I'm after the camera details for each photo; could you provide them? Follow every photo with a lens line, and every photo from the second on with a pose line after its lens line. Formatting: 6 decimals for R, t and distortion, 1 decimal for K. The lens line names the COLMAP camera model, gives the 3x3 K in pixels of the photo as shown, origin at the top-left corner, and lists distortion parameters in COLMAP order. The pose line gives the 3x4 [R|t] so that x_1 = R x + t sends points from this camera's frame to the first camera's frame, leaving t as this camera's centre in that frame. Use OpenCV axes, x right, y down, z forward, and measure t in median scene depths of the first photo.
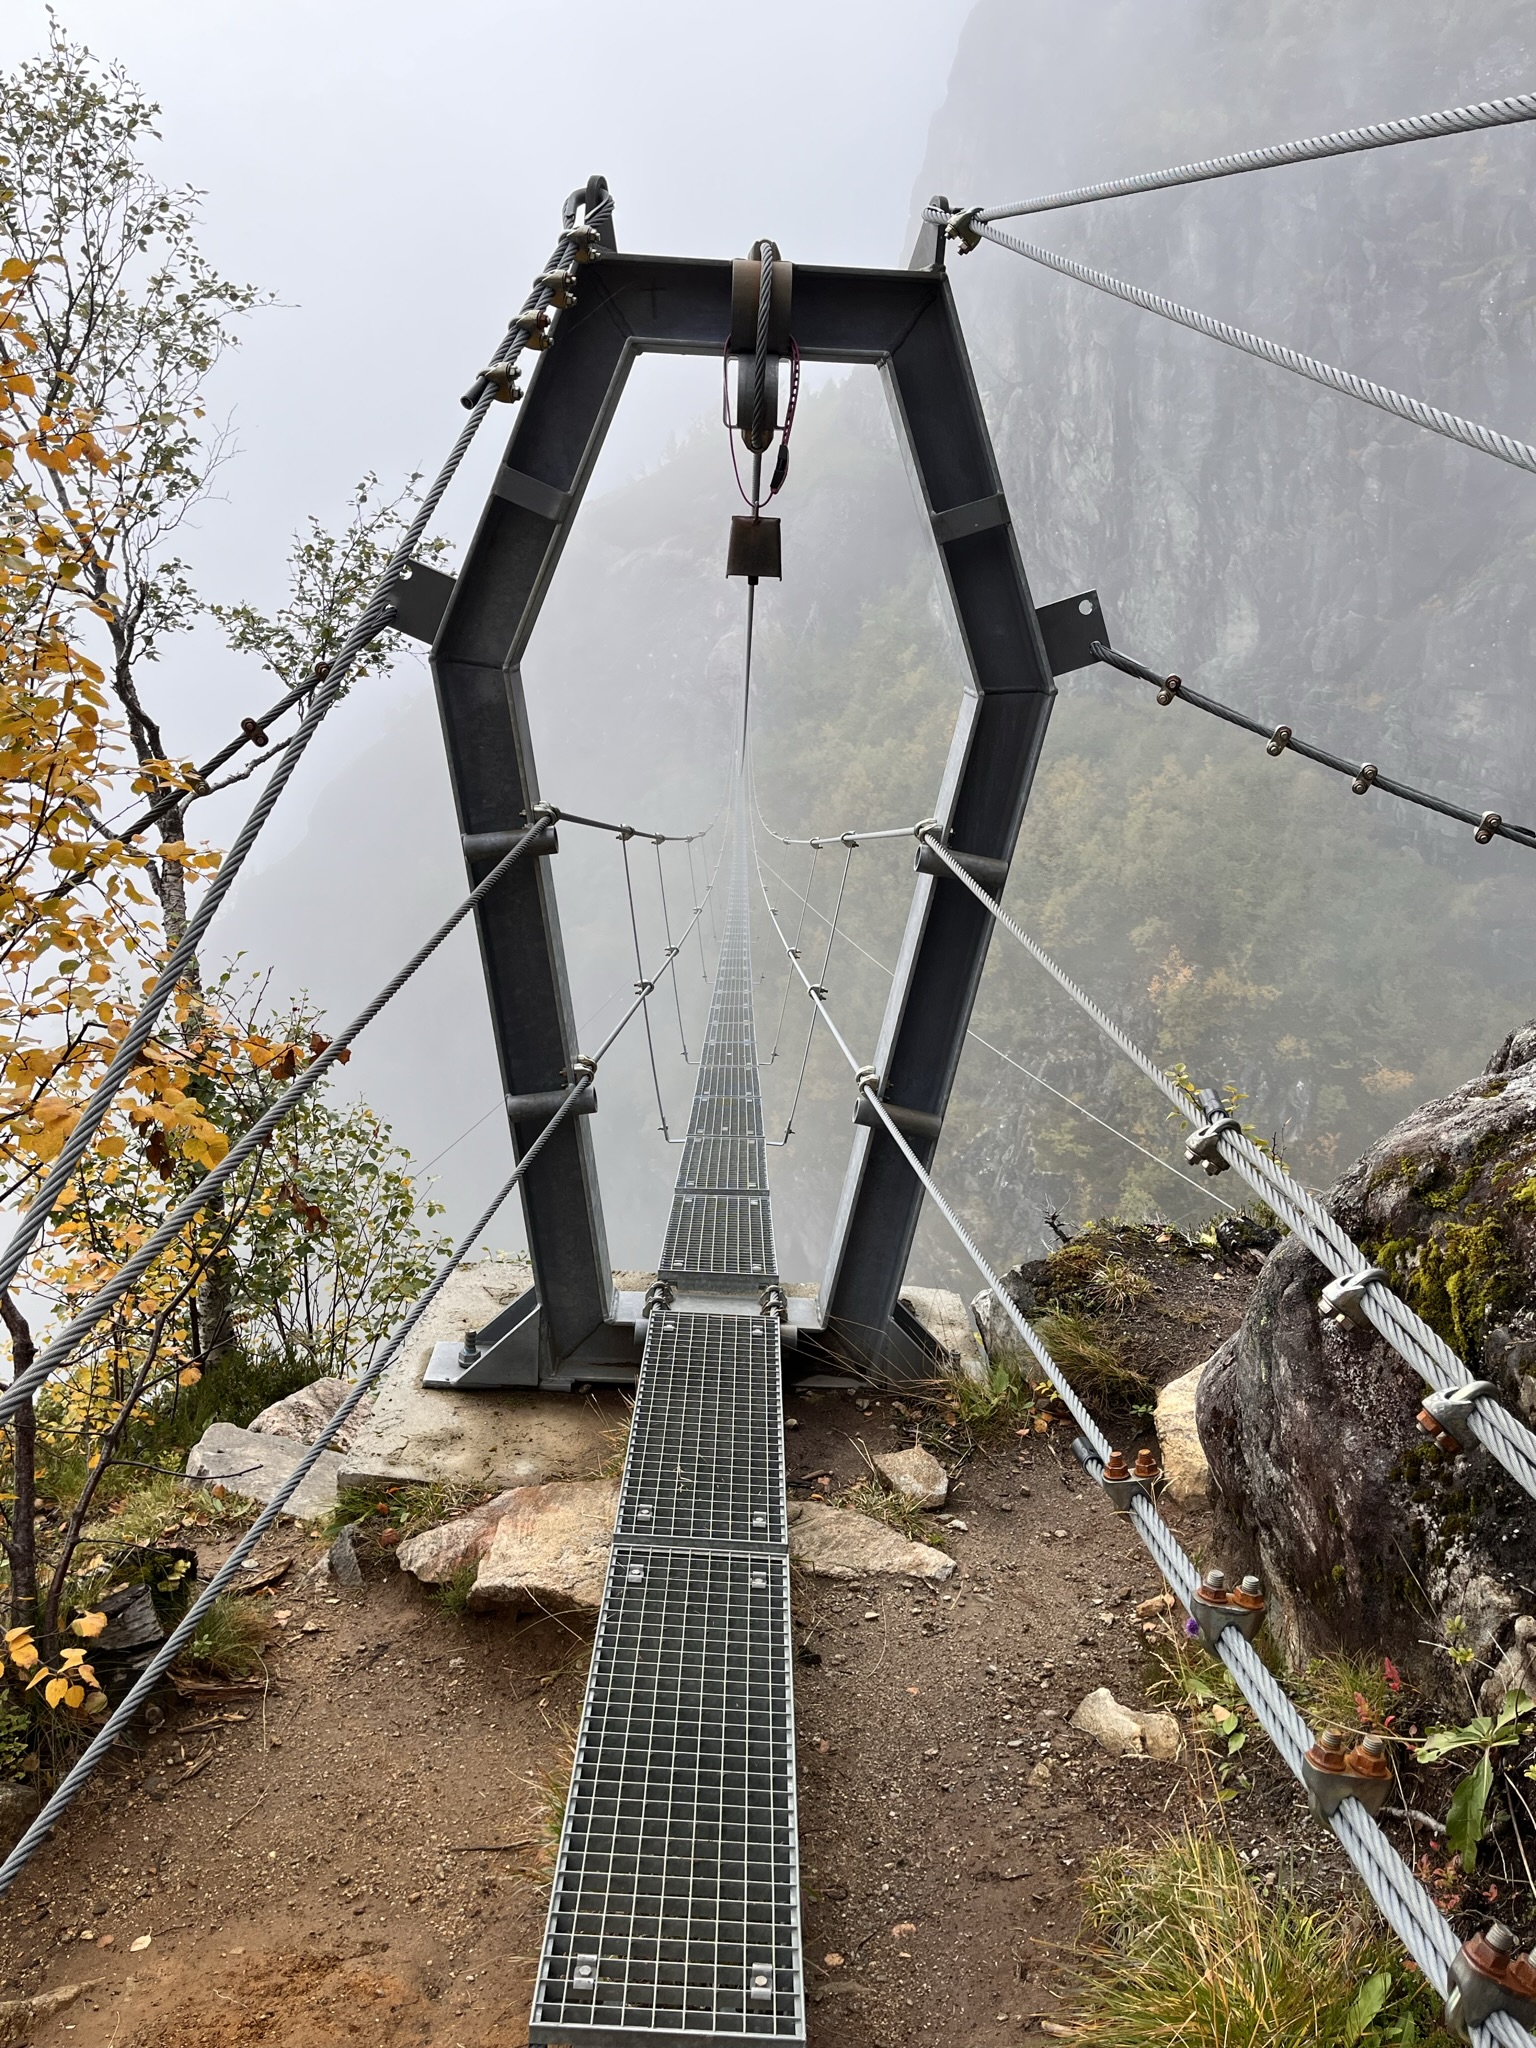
lens RADIAL K [[1621.2, 0, 783.3], [0, 1621.2, 1018.5], [0, 0, 1]] dist [0.056040, -0.073268]
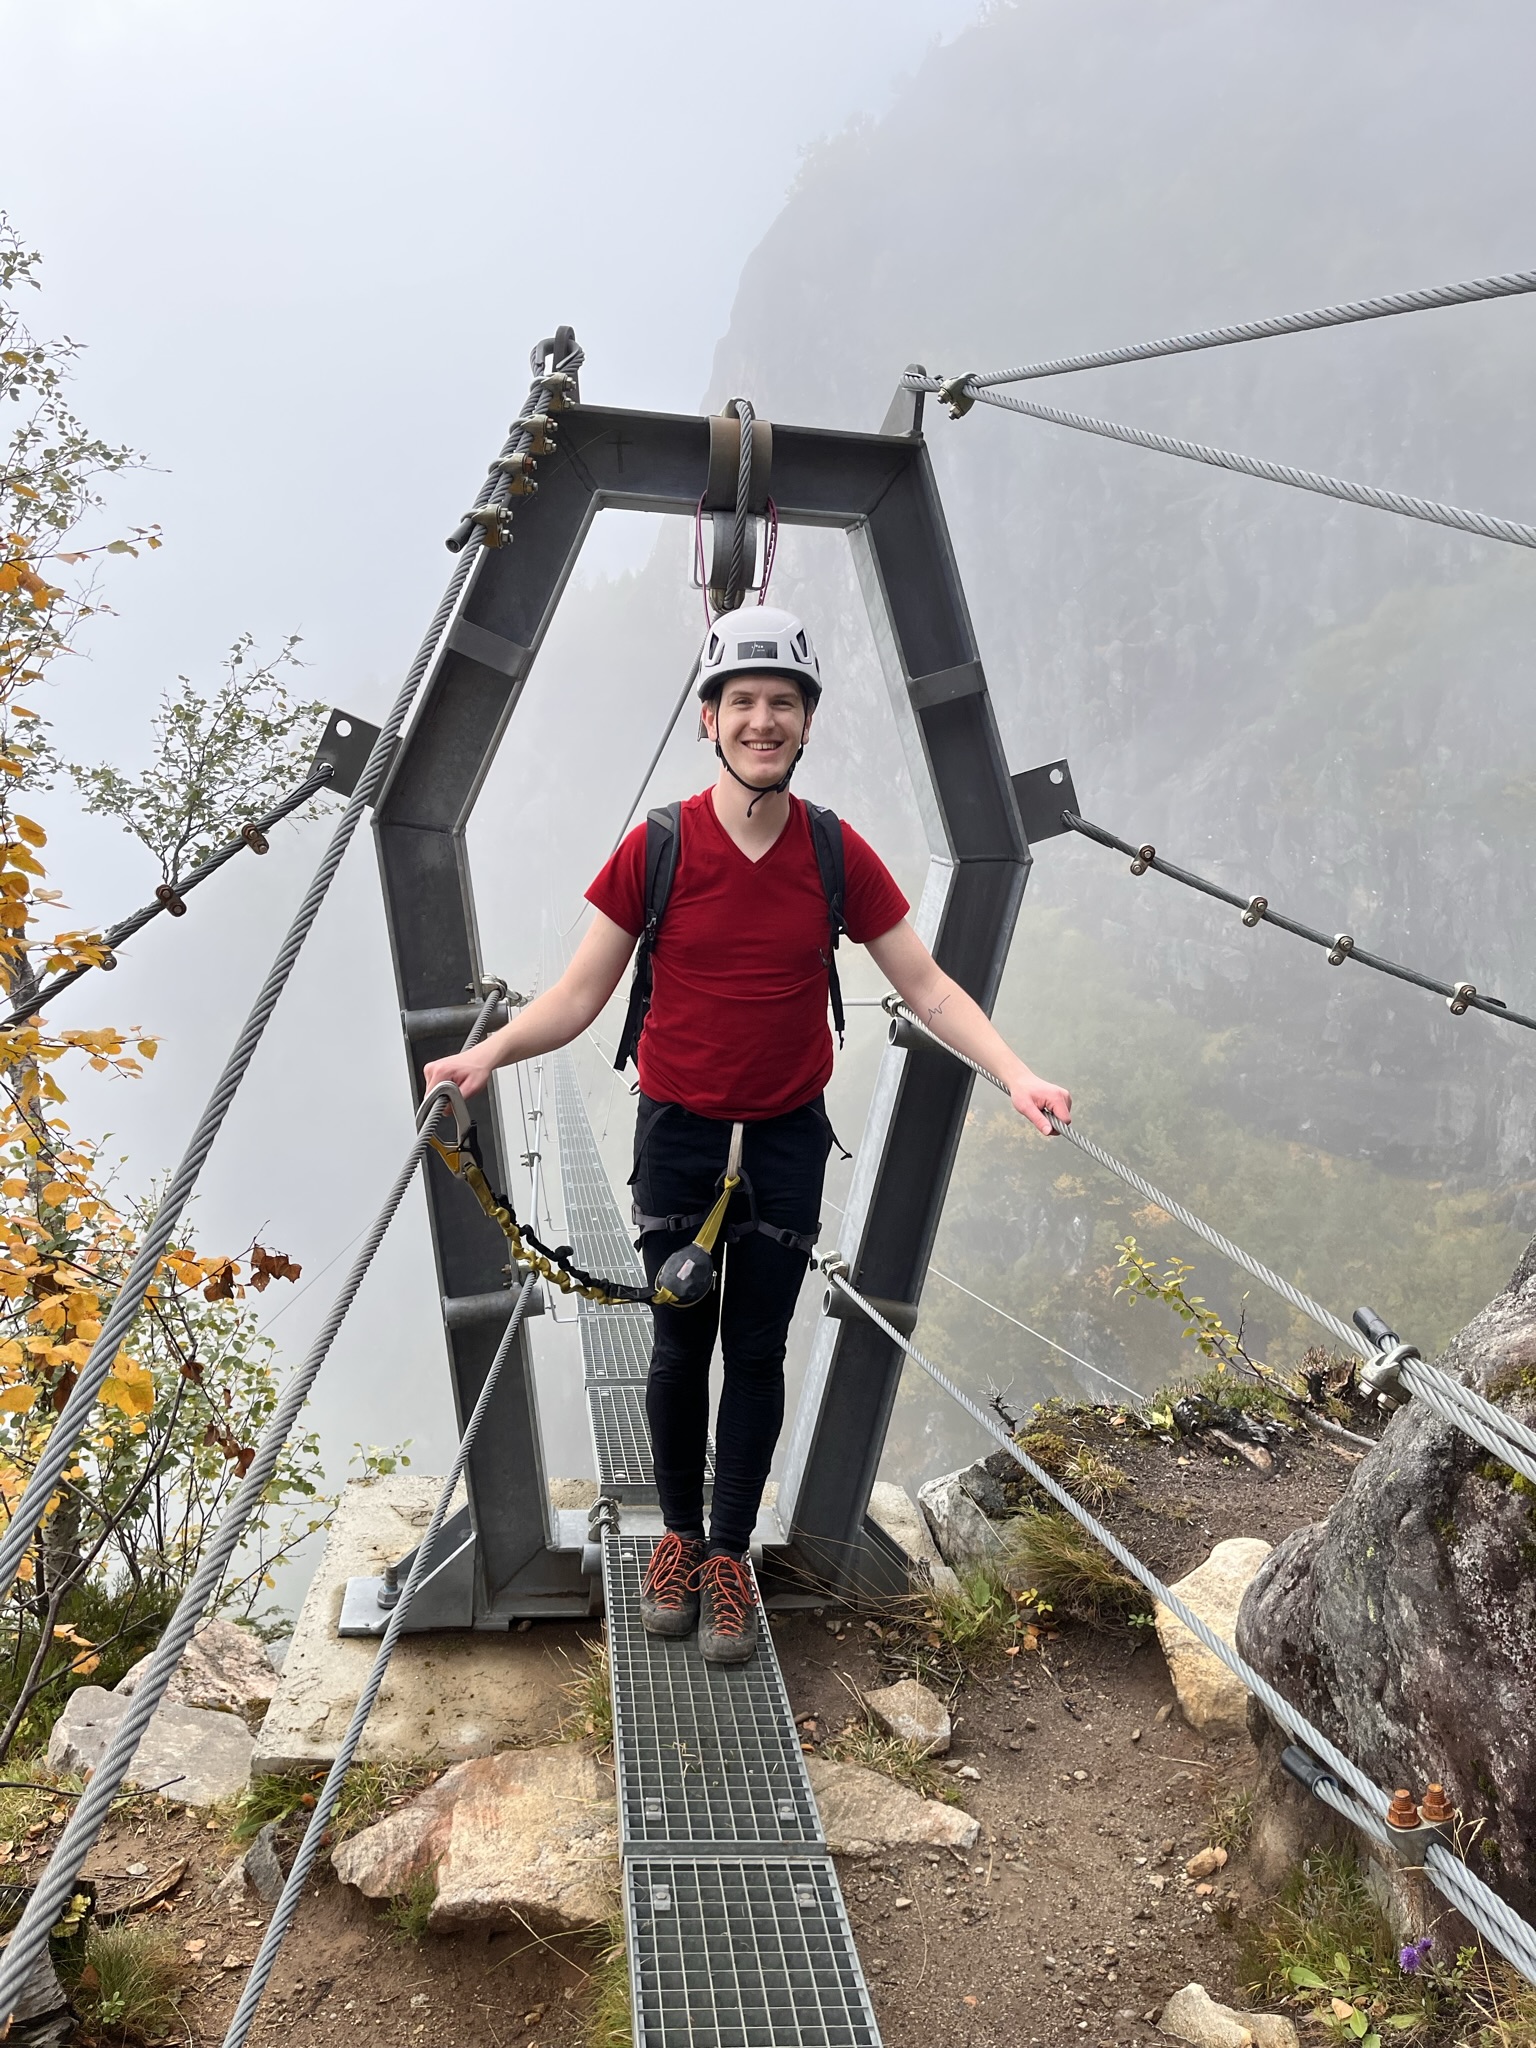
lens RADIAL K [[1545.9, 0, 782.5], [0, 1545.9, 1009.6], [0, 0, 1]] dist [0.045422, -0.049210]
pose [[0.991619, -0.007043, 0.129002, -0.067348], [0.019807, 0.994996, -0.097929, -0.017155], [-0.127667, 0.099663, 0.986797, 0.080162]]
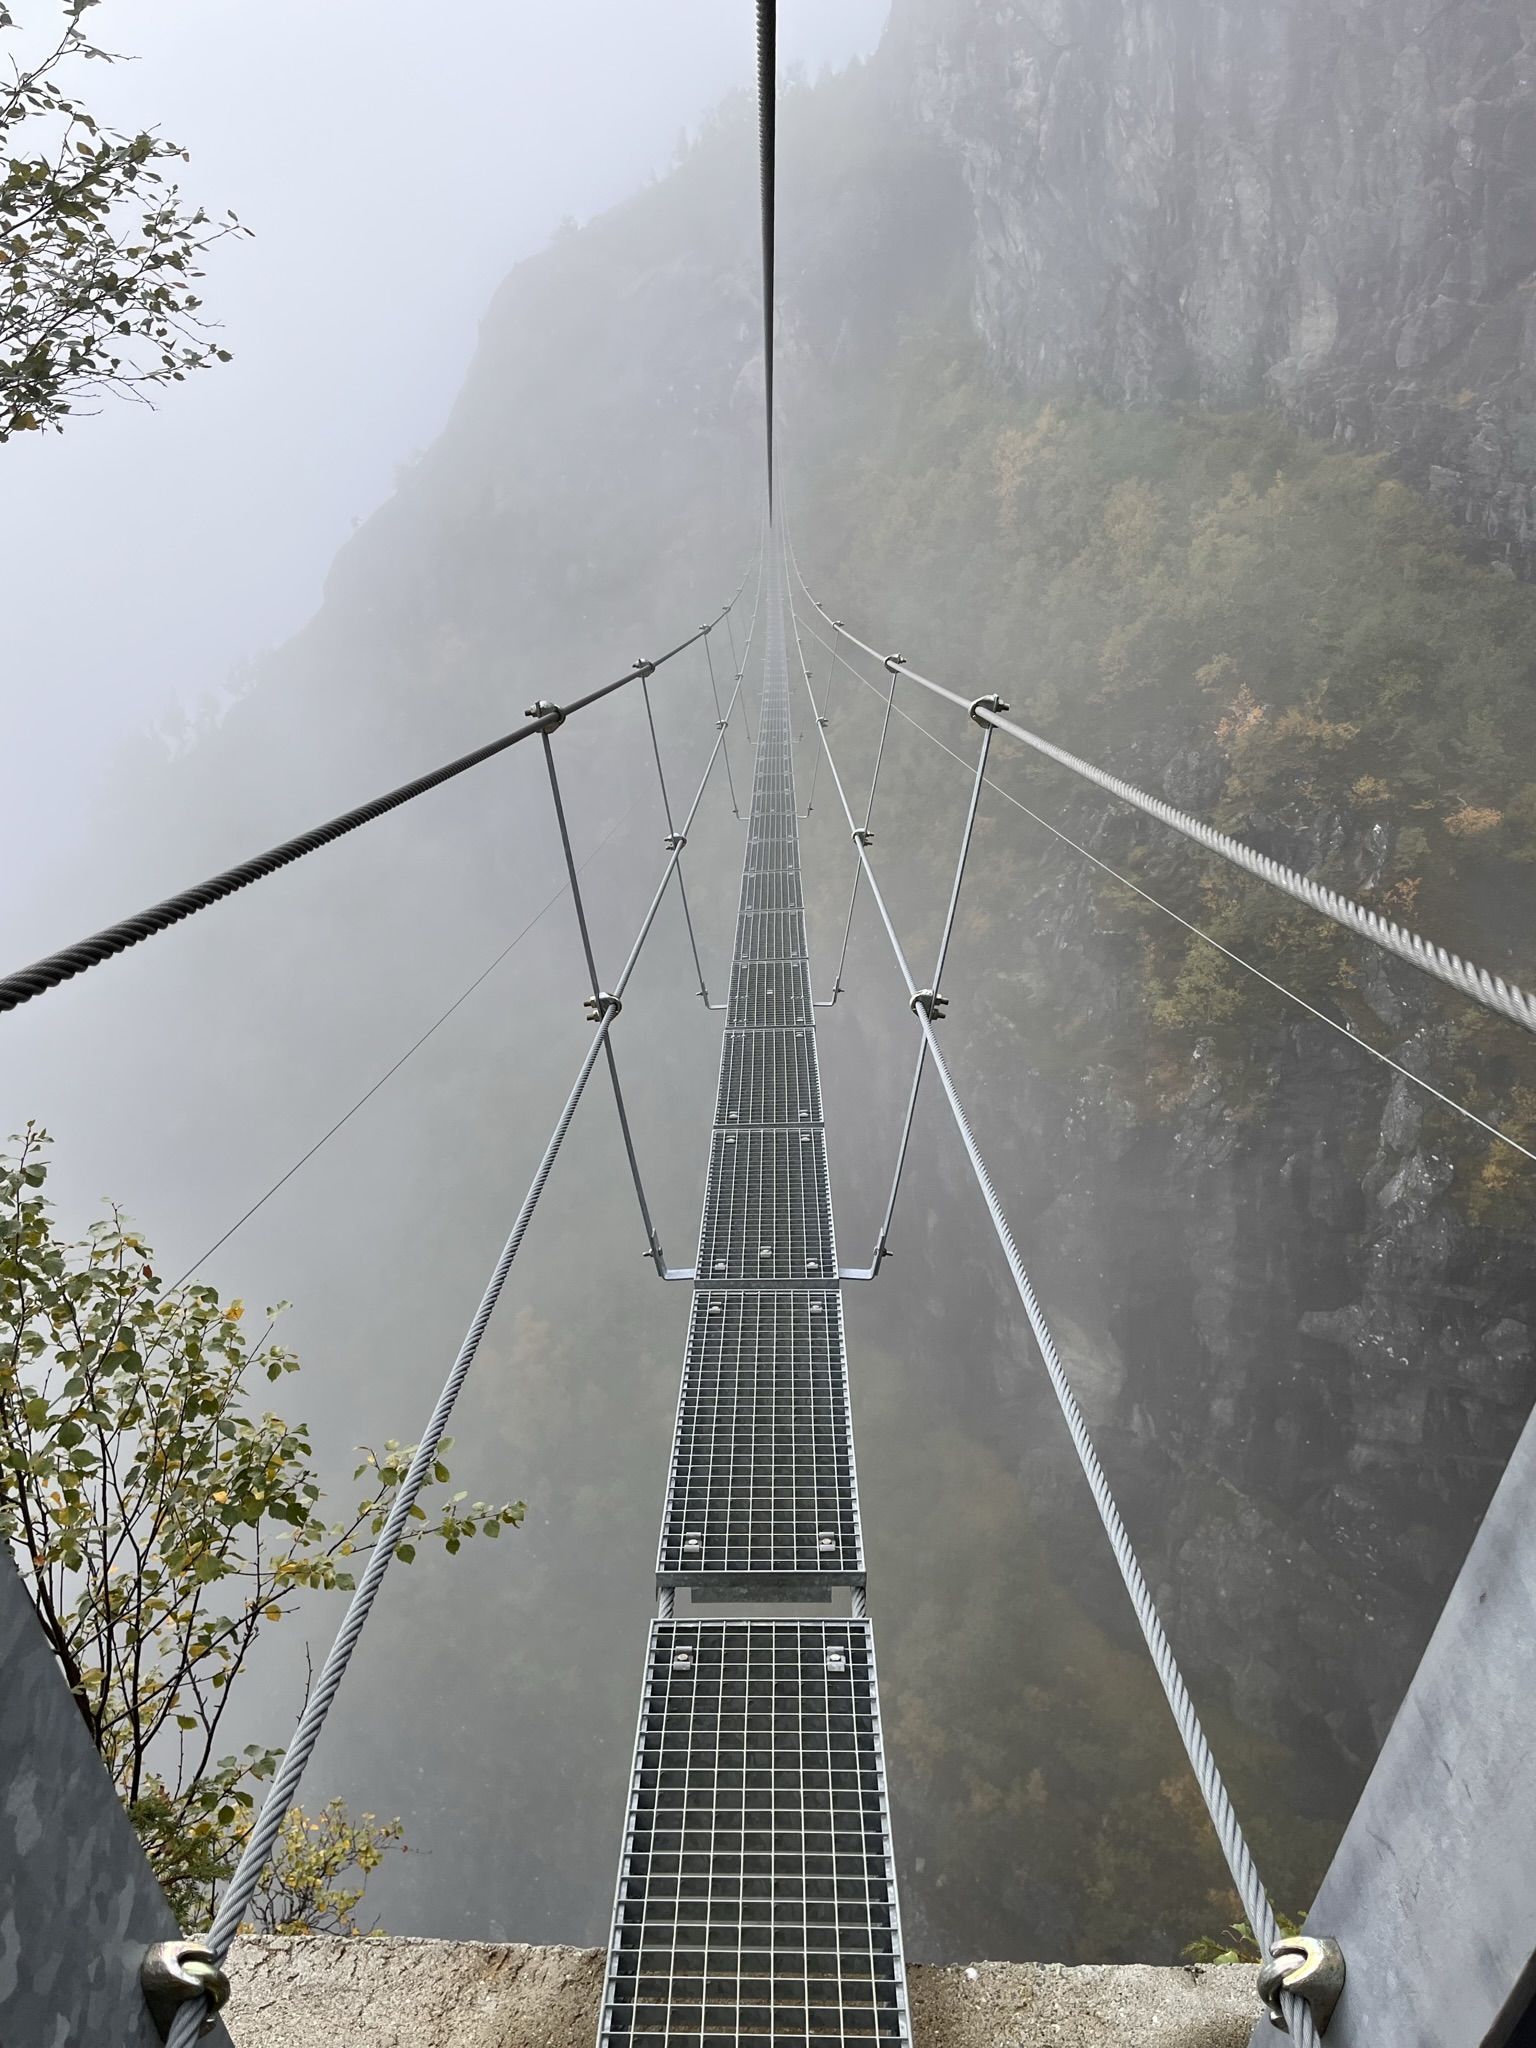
lens RADIAL K [[1621.2, 0, 769.2], [0, 1621.2, 1023.7], [0, 0, 1]] dist [0.056040, -0.073268]
pose [[0.998505, -0.036292, -0.040873, -0.008938], [0.042134, 0.987389, 0.152604, -0.090674], [0.034820, -0.154099, 0.987442, 0.475755]]
